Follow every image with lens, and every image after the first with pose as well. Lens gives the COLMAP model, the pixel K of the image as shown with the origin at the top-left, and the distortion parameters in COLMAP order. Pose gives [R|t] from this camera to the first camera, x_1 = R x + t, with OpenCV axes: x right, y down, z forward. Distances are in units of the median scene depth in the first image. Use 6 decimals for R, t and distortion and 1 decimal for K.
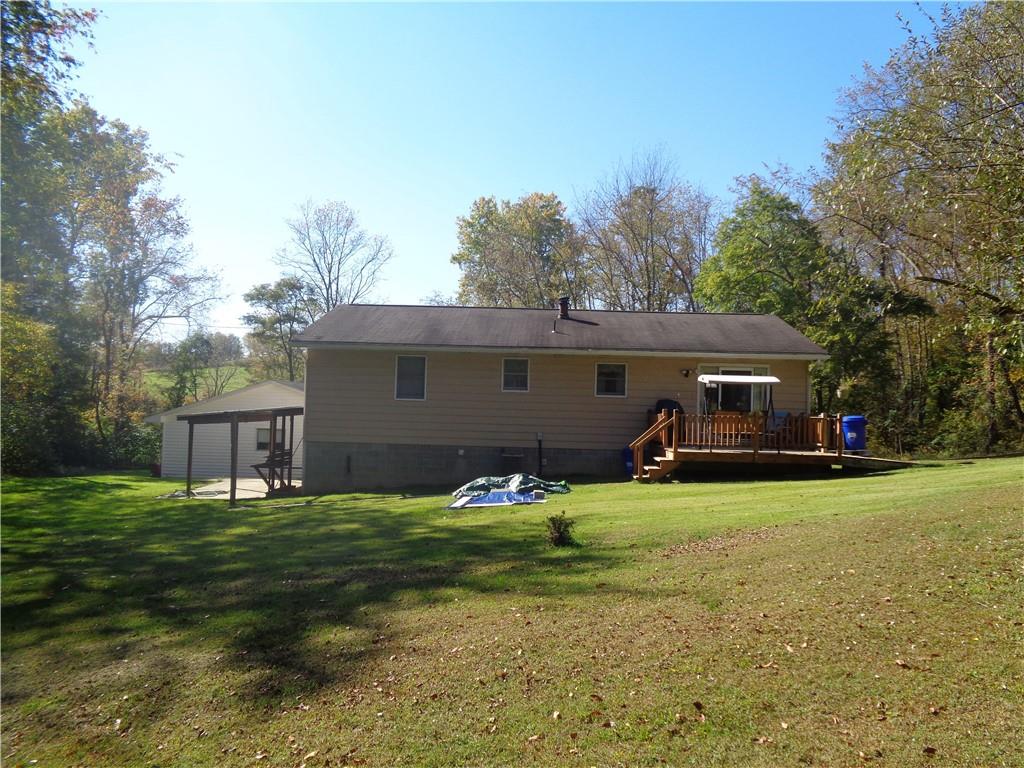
lens RADIAL K [[763.3, 0, 518.6], [0, 763.3, 385.2], [0, 0, 1]] dist [0.002570, 0.000818]
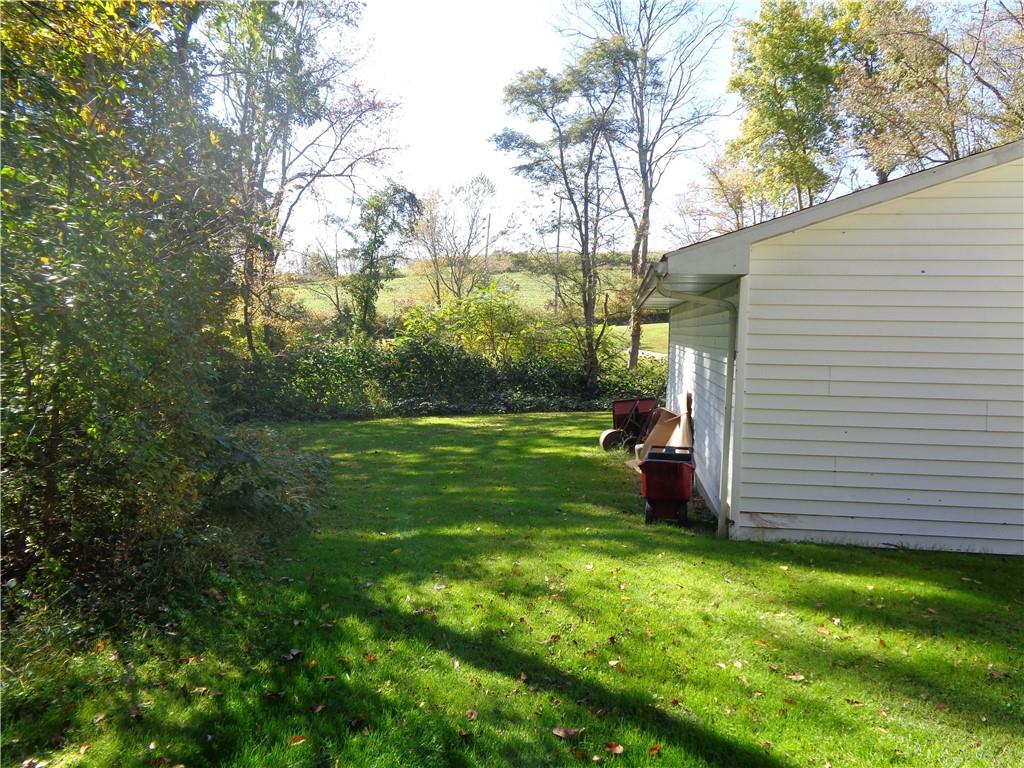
lens RADIAL K [[763.3, 0, 518.6], [0, 763.3, 385.2], [0, 0, 1]] dist [0.002570, 0.000818]
pose [[0.994369, -0.001317, -0.105961, -0.780830], [0.012026, 0.994865, 0.100490, 0.085708], [0.105285, -0.101198, 0.989280, 1.221628]]
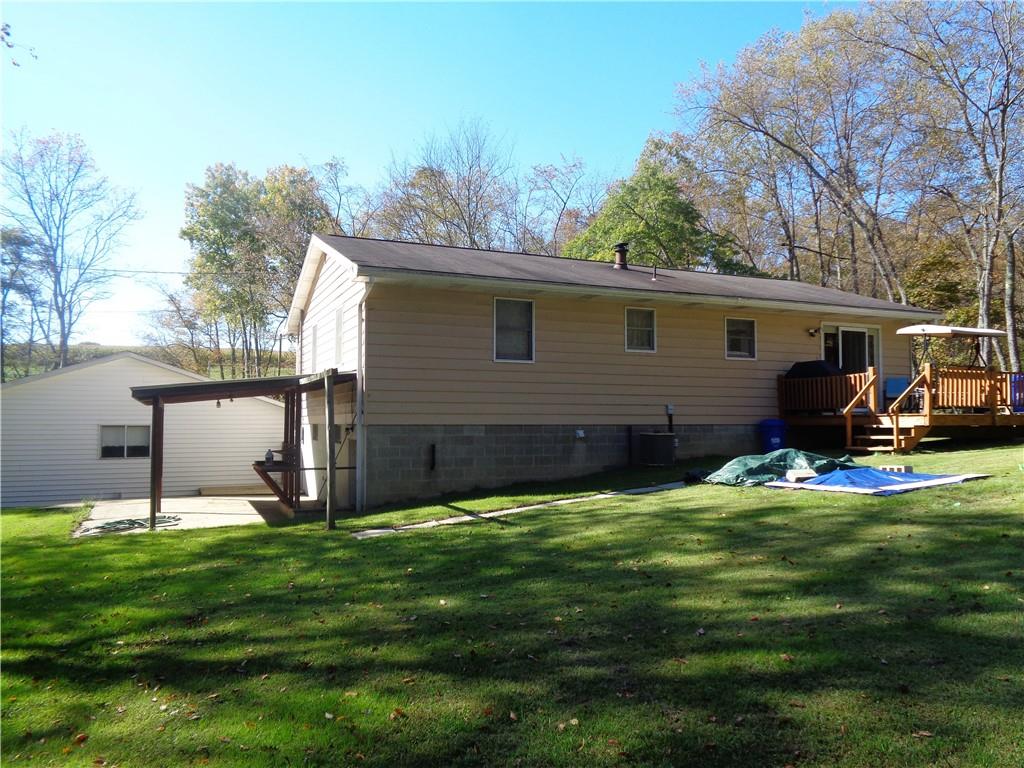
lens RADIAL K [[763.3, 0, 518.6], [0, 763.3, 385.2], [0, 0, 1]] dist [0.002570, 0.000818]
pose [[0.903580, -0.006774, 0.428365, -0.442171], [0.011517, 0.999898, -0.008481, 0.046334], [-0.428264, 0.012597, 0.903566, 0.355672]]
